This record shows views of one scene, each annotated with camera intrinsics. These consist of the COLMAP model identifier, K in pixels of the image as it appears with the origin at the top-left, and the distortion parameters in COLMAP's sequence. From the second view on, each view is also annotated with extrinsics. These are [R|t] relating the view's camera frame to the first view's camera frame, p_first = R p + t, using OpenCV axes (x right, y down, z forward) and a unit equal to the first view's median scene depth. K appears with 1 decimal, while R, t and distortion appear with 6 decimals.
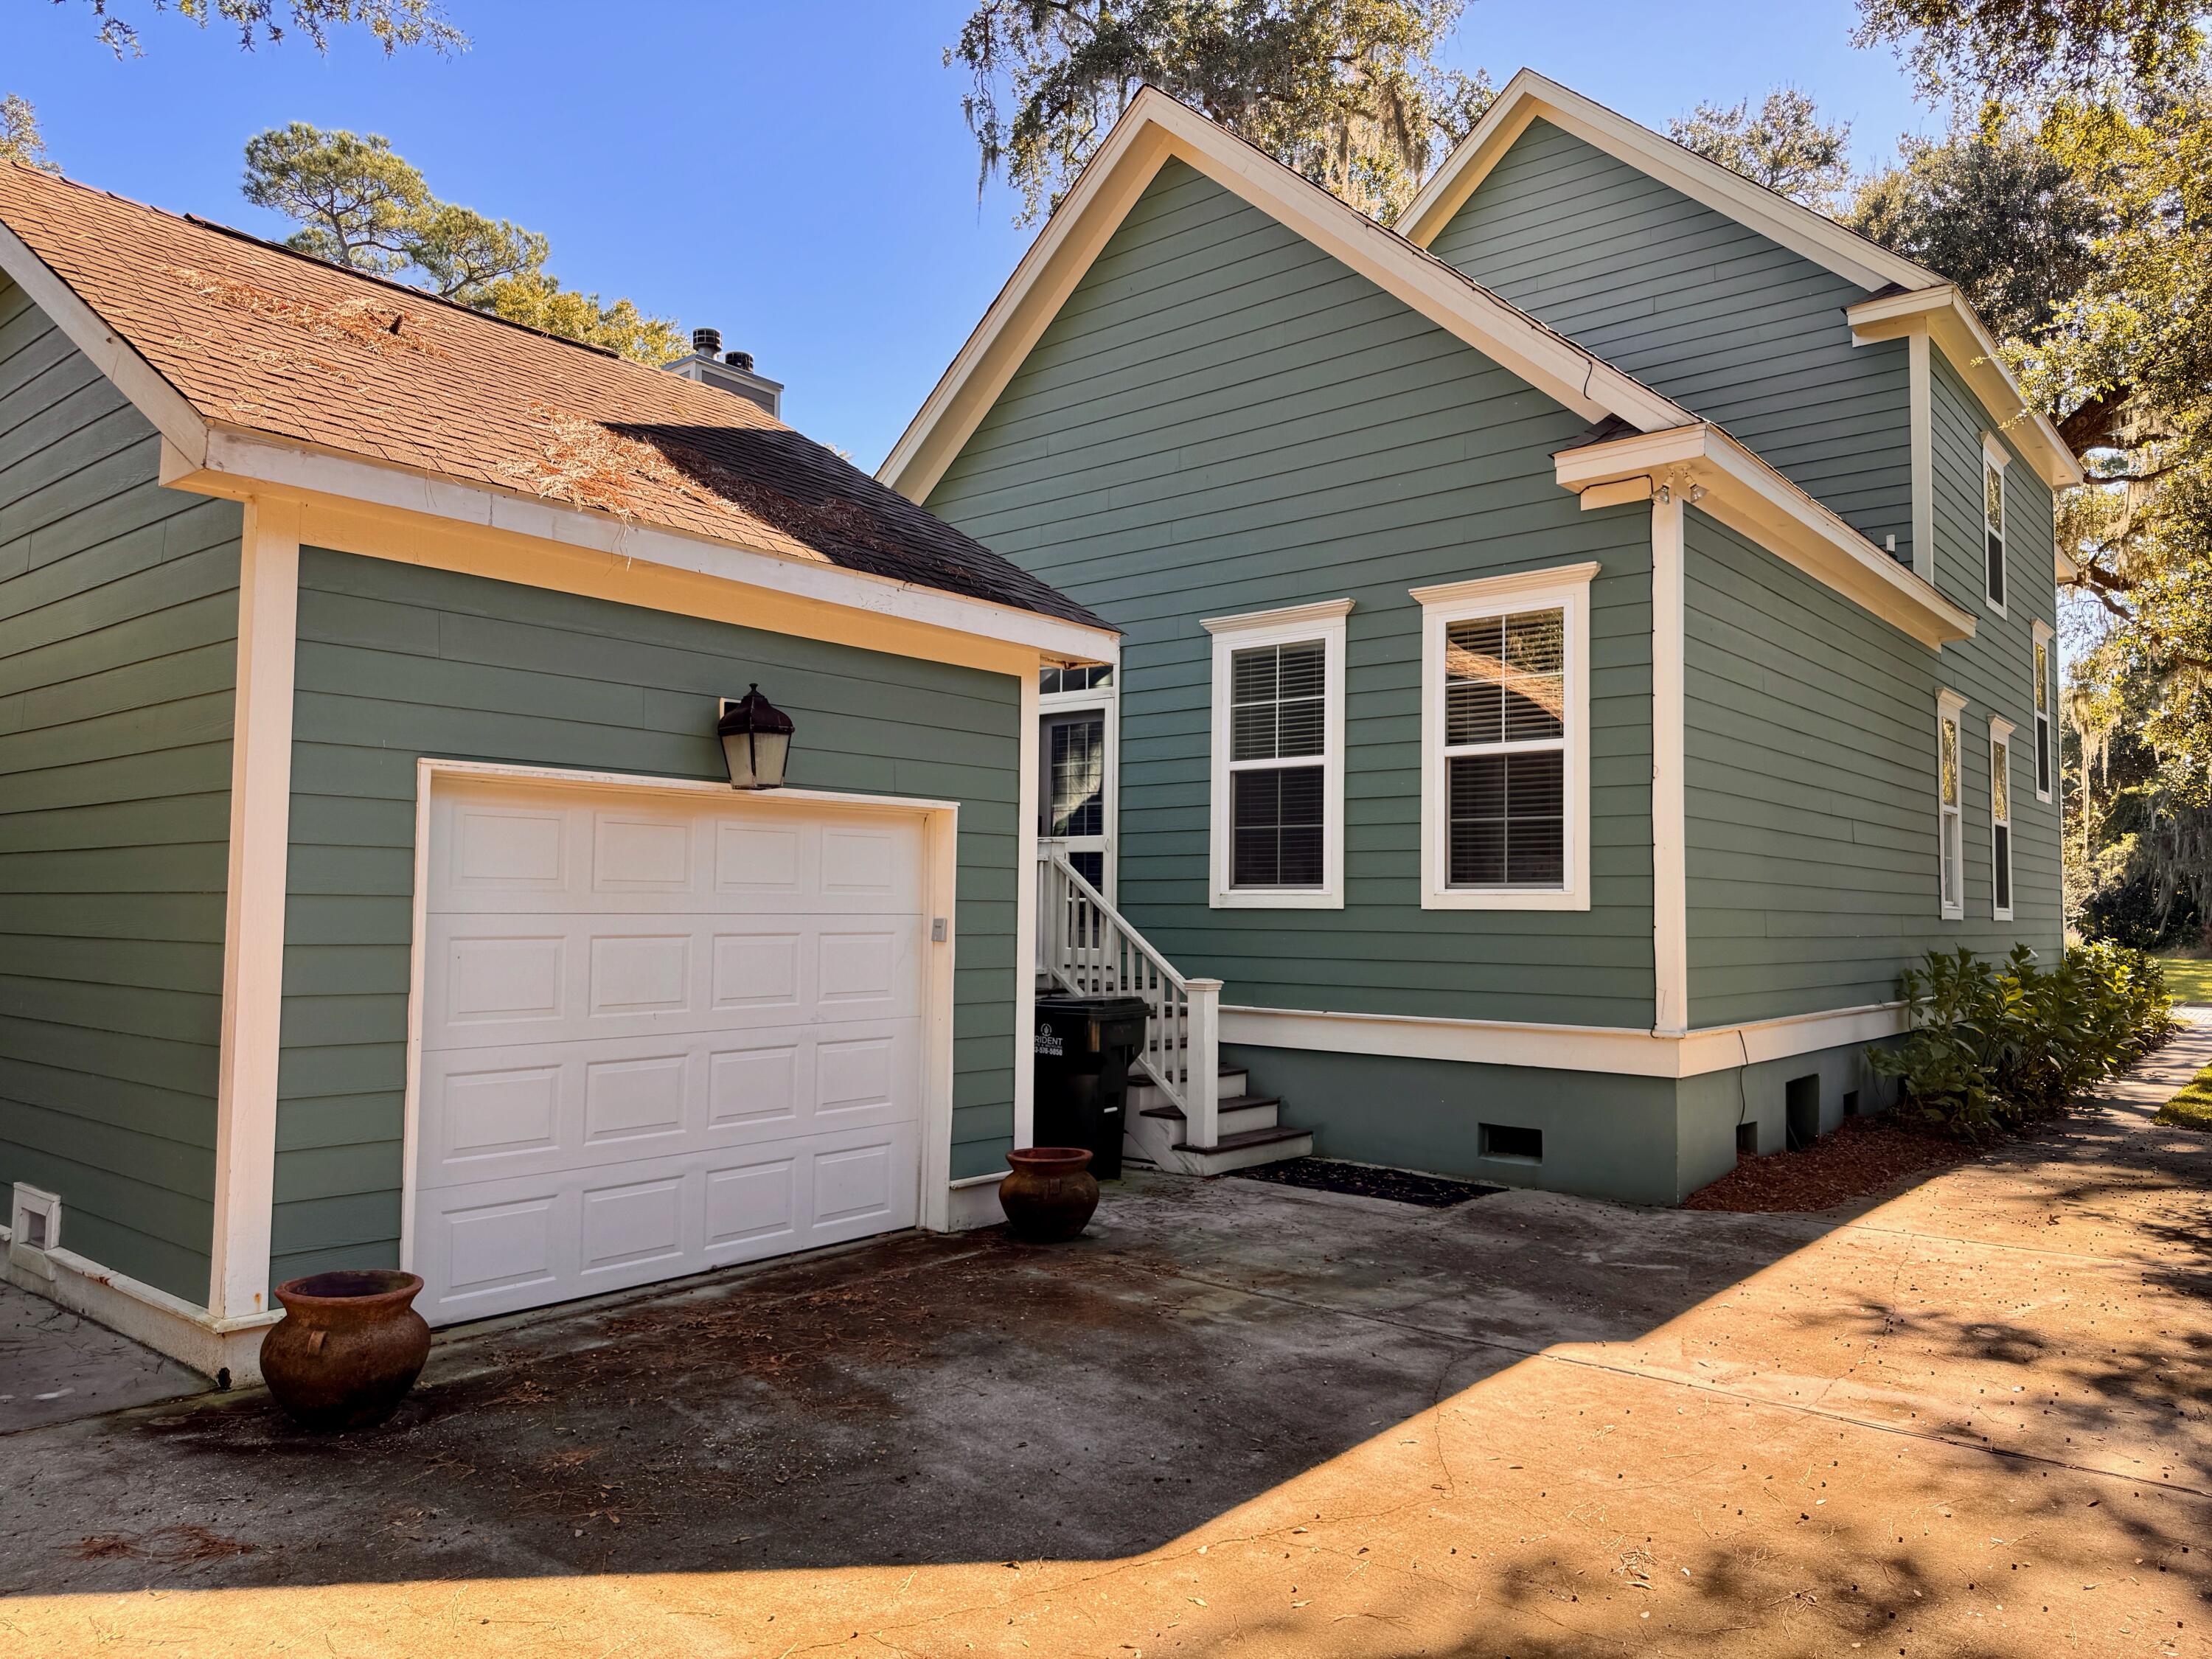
lens RADIAL K [[1561.2, 0, 1103.8], [0, 1561.2, 818.6], [0, 0, 1]] dist [0.072969, -0.097048]
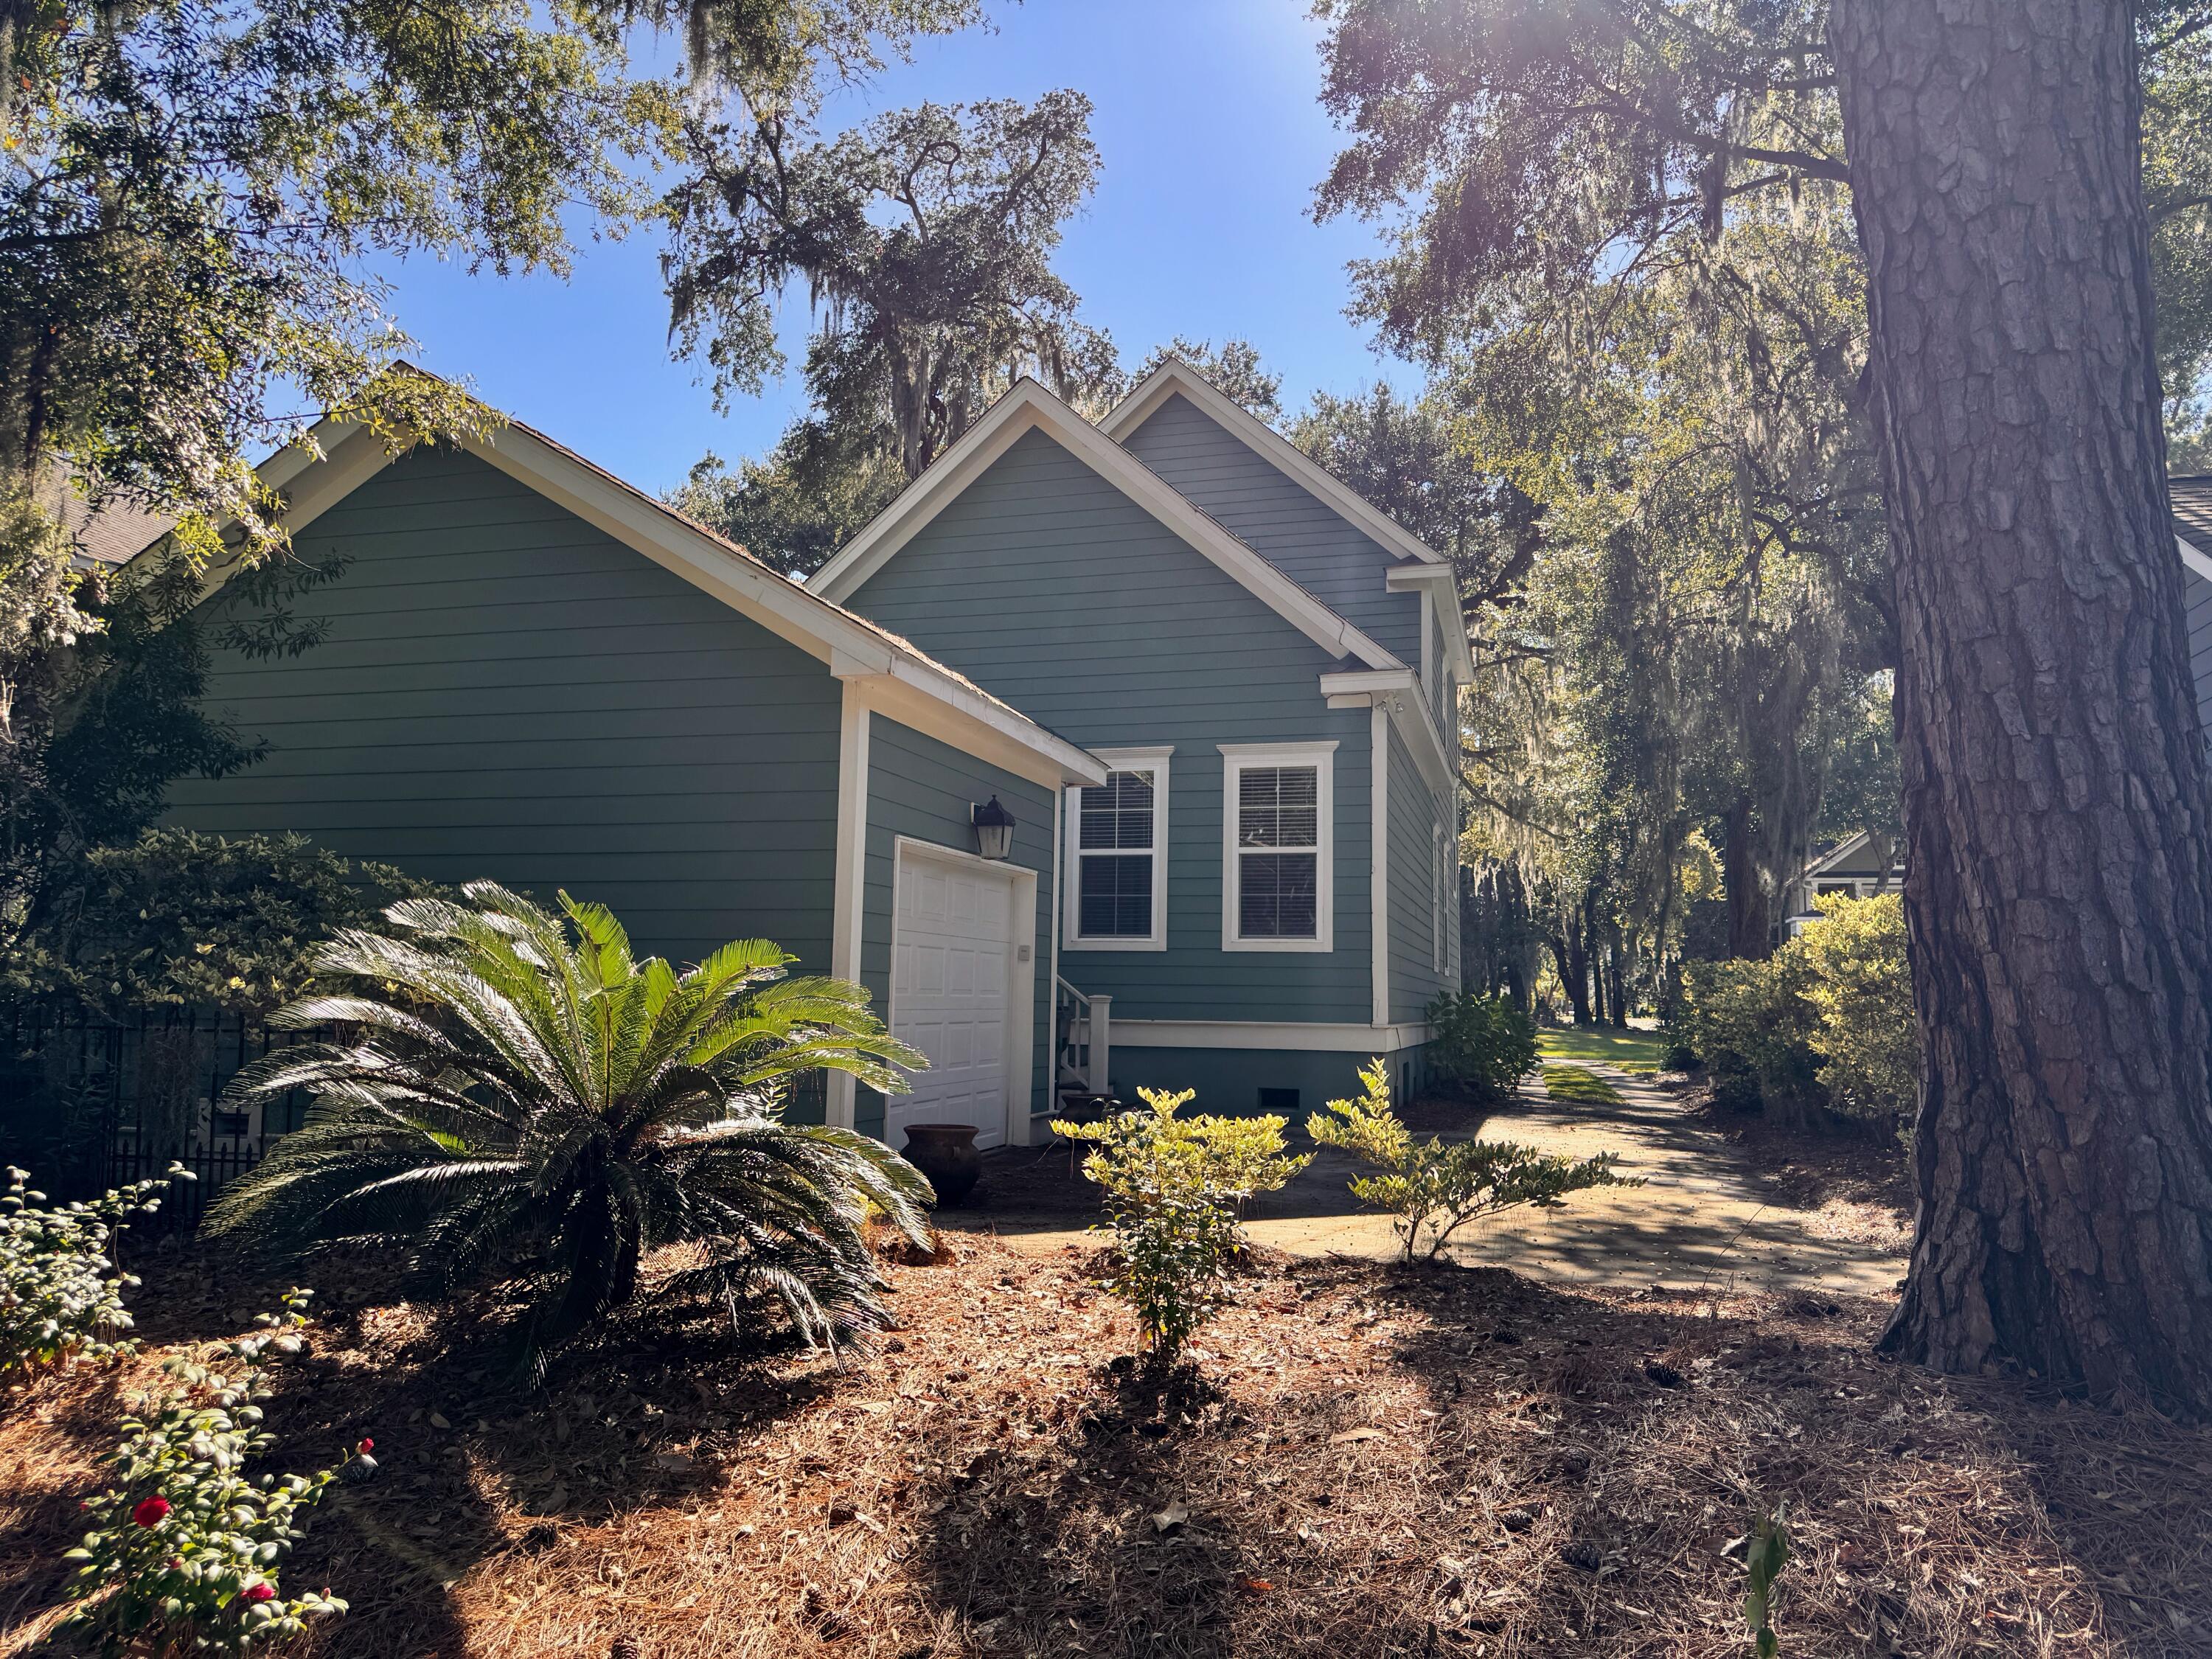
lens RADIAL K [[1561.2, 0, 1110.4], [0, 1561.2, 838.4], [0, 0, 1]] dist [0.072969, -0.097048]
pose [[0.912810, 0.048568, 0.405486, -0.528224], [-0.033132, 0.998437, -0.045005, 0.019117], [-0.407038, 0.027646, 0.912993, -0.370459]]
